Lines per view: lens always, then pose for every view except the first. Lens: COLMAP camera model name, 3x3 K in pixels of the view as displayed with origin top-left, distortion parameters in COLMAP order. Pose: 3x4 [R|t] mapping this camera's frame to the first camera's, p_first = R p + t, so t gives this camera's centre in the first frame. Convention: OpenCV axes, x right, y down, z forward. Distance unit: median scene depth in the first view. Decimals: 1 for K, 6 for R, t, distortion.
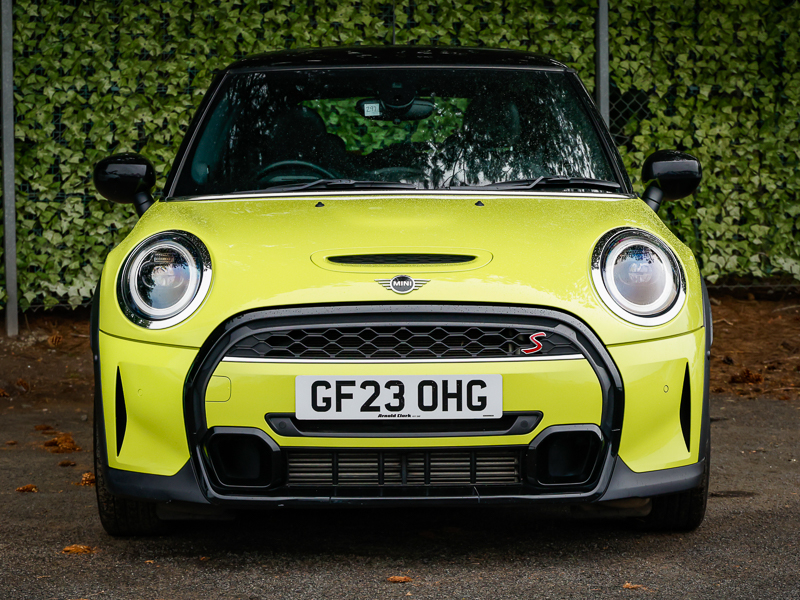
lens RADIAL K [[2204.5, 0, 400.0], [0, 2204.5, 300.0], [0, 0, 1]] dist [0.011061, -0.746161]
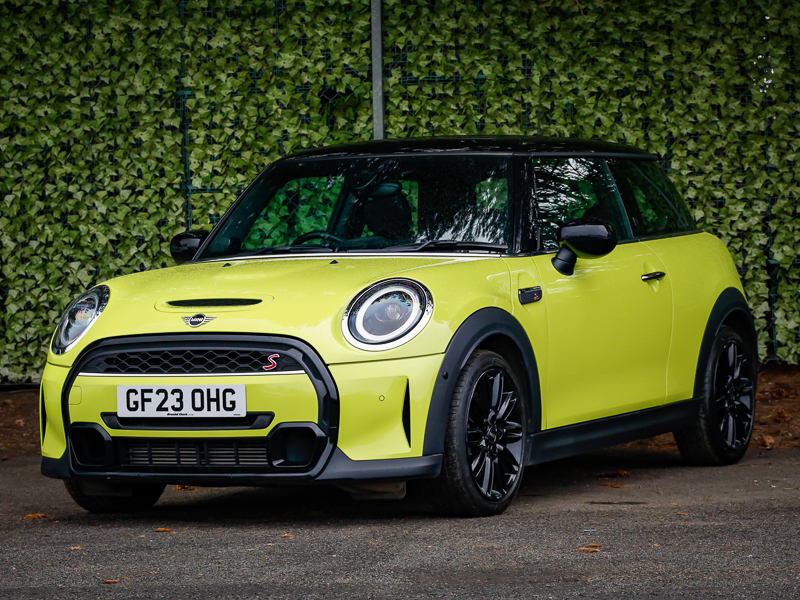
lens RADIAL K [[2511.2, 0, 400.0], [0, 2511.2, 300.0], [0, 0, 1]] dist [-0.053883, -0.650745]
pose [[0.919298, -0.011264, -0.393401, 0.740494], [-0.004841, 0.999191, -0.039920, 0.042533], [0.393533, 0.038603, 0.918500, -0.392988]]
